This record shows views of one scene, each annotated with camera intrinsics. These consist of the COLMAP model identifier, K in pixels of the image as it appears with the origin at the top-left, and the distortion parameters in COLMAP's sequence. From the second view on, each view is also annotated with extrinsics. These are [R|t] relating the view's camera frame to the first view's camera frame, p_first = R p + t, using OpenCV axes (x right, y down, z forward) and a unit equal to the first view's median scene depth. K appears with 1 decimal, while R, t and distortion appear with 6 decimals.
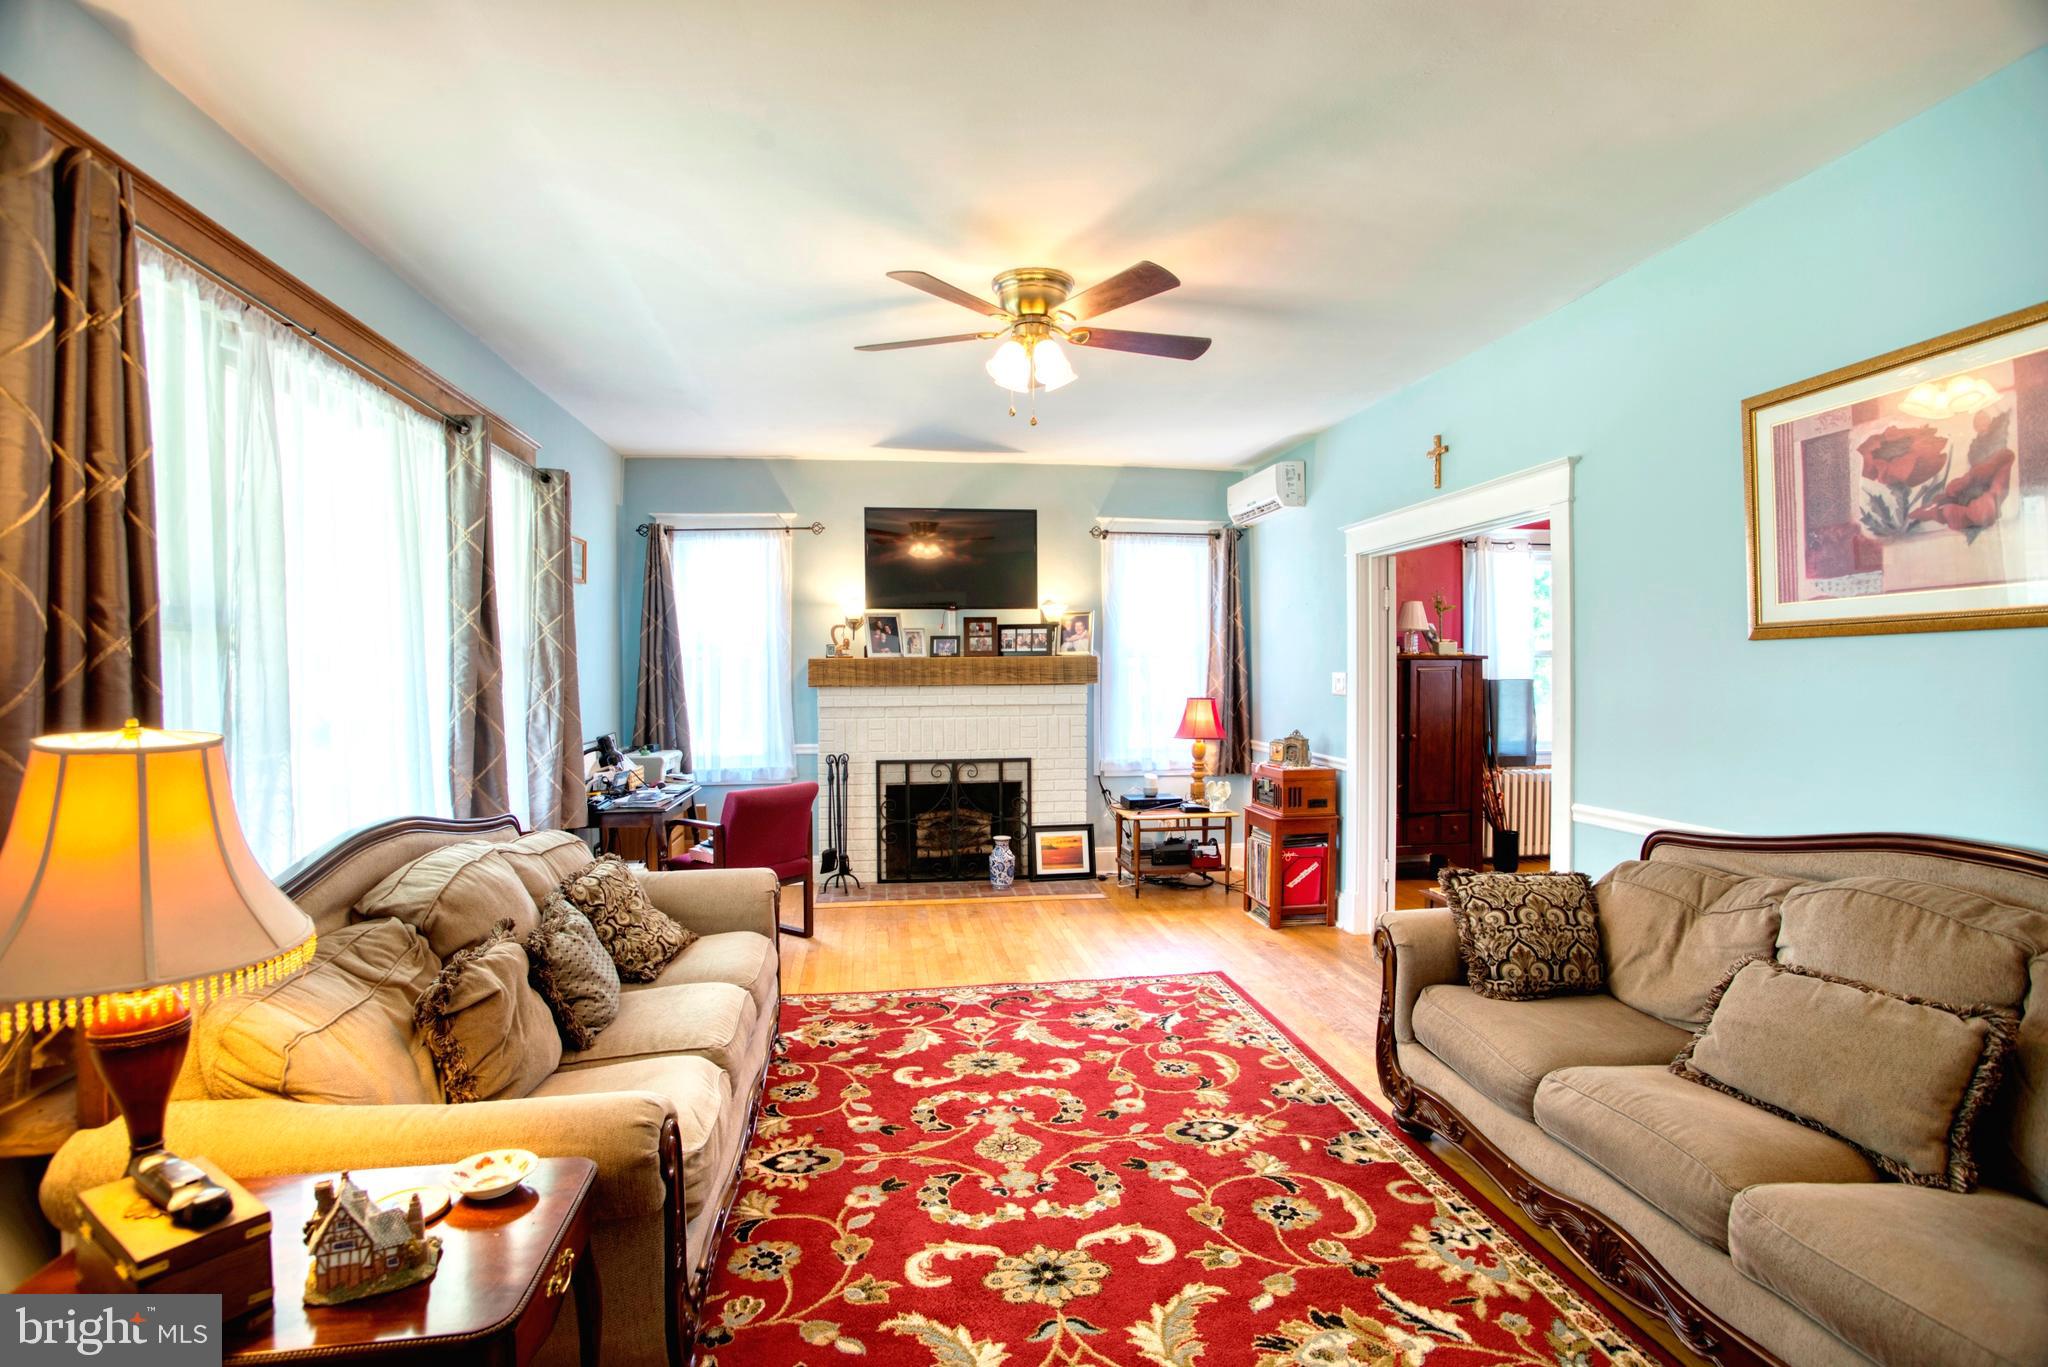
lens RADIAL K [[981.9, 0, 1019.4], [0, 981.9, 668.1], [0, 0, 1]] dist [0.001618, 0.000066]
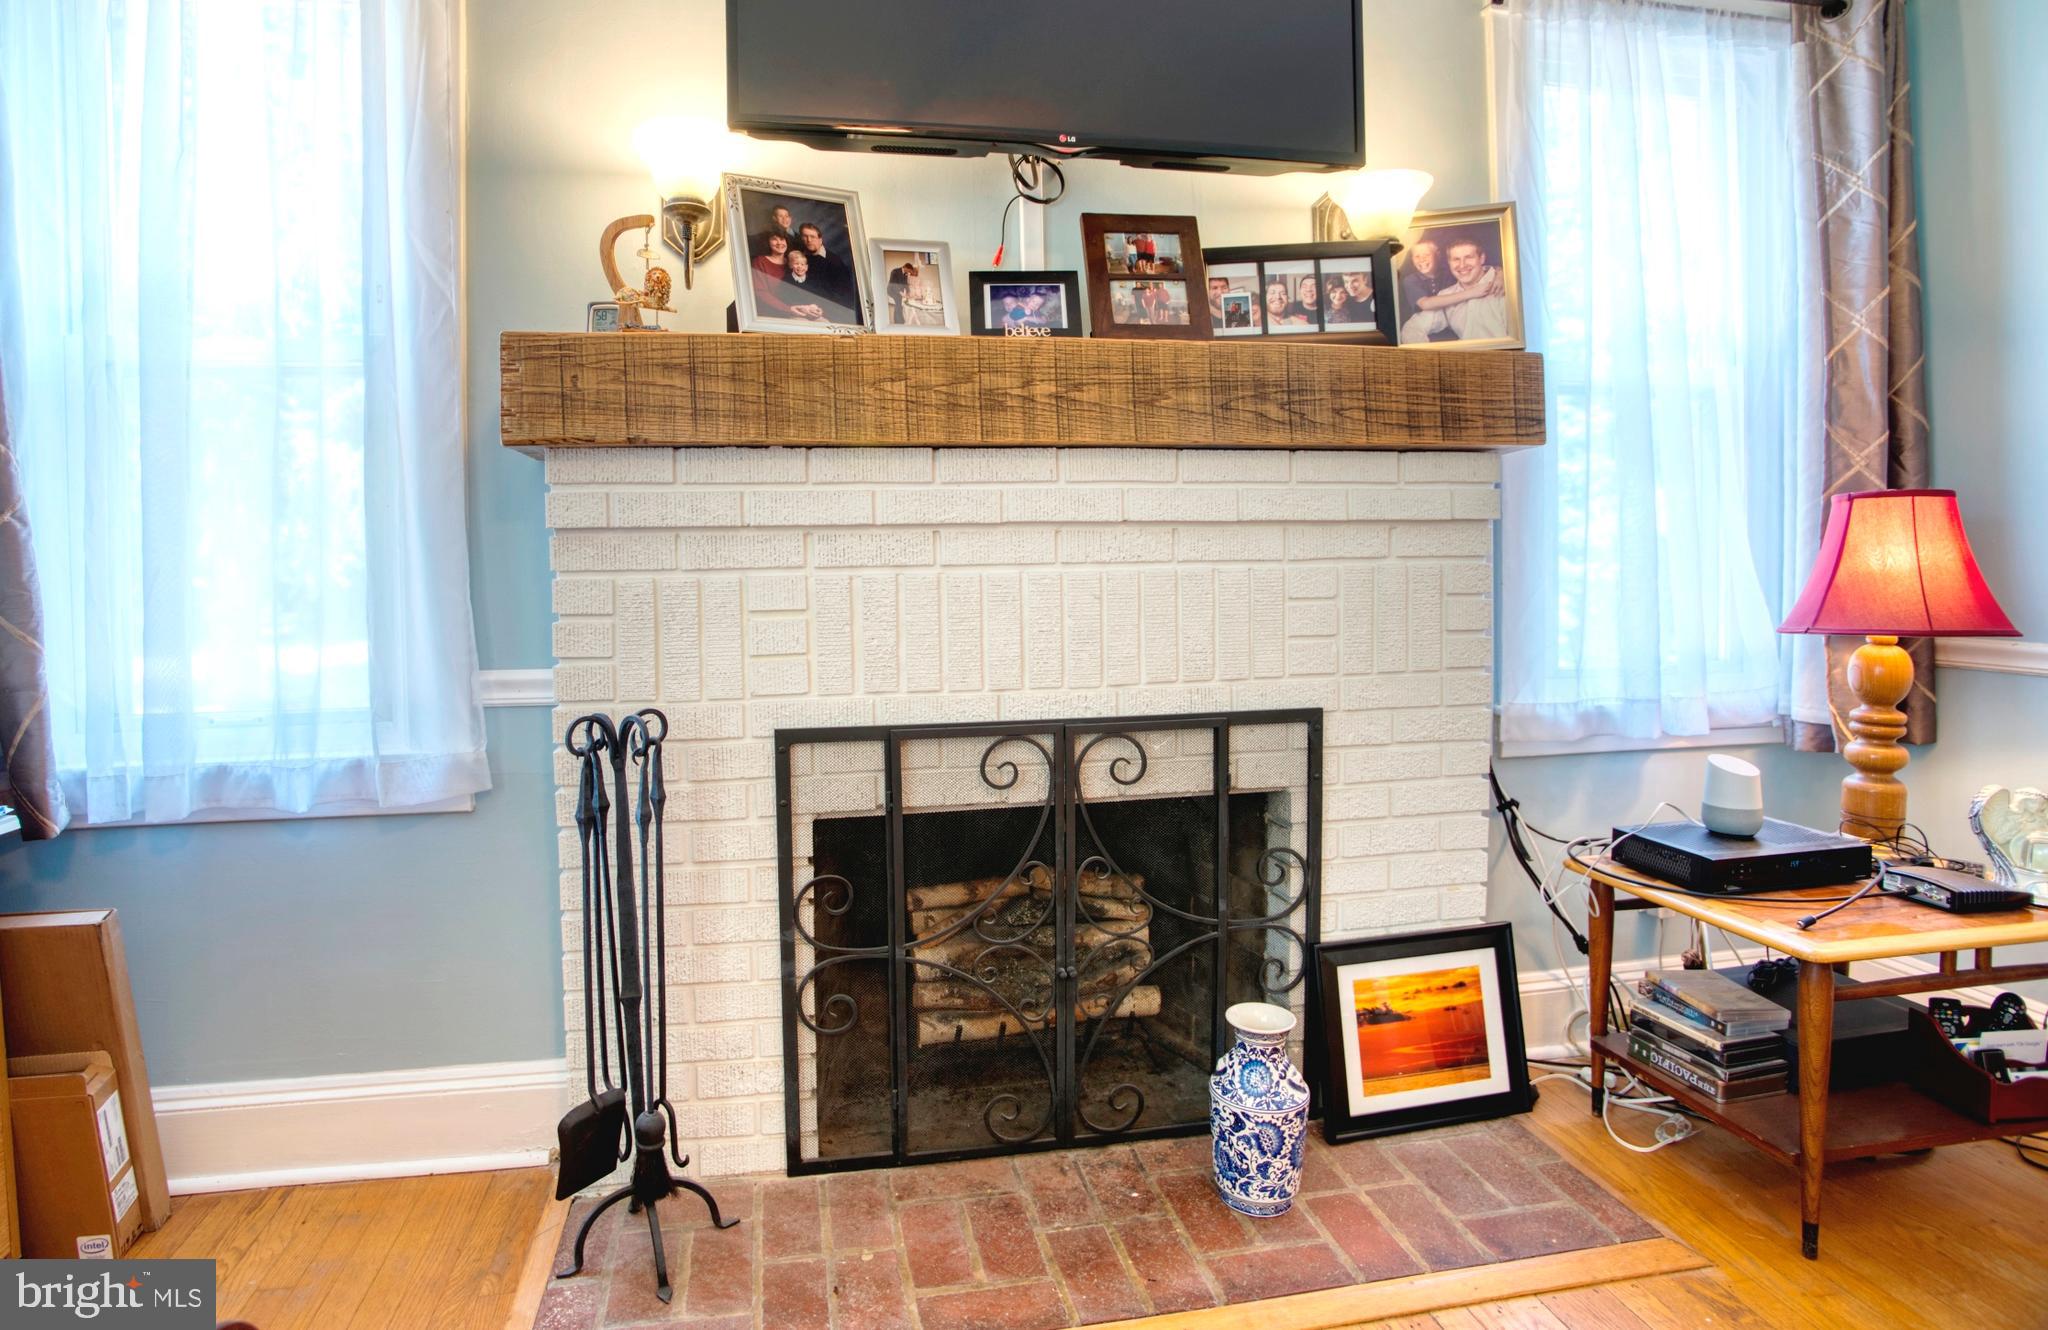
lens RADIAL K [[1025.3, 0, 955.2], [0, 1025.3, 570.4], [0, 0, 1]] dist [-0.029013, -0.000256]
pose [[0.999440, -0.009906, 0.031962, -0.104963], [0.009721, 0.999935, 0.005931, 0.049329], [-0.032019, -0.005617, 0.999471, 0.716458]]
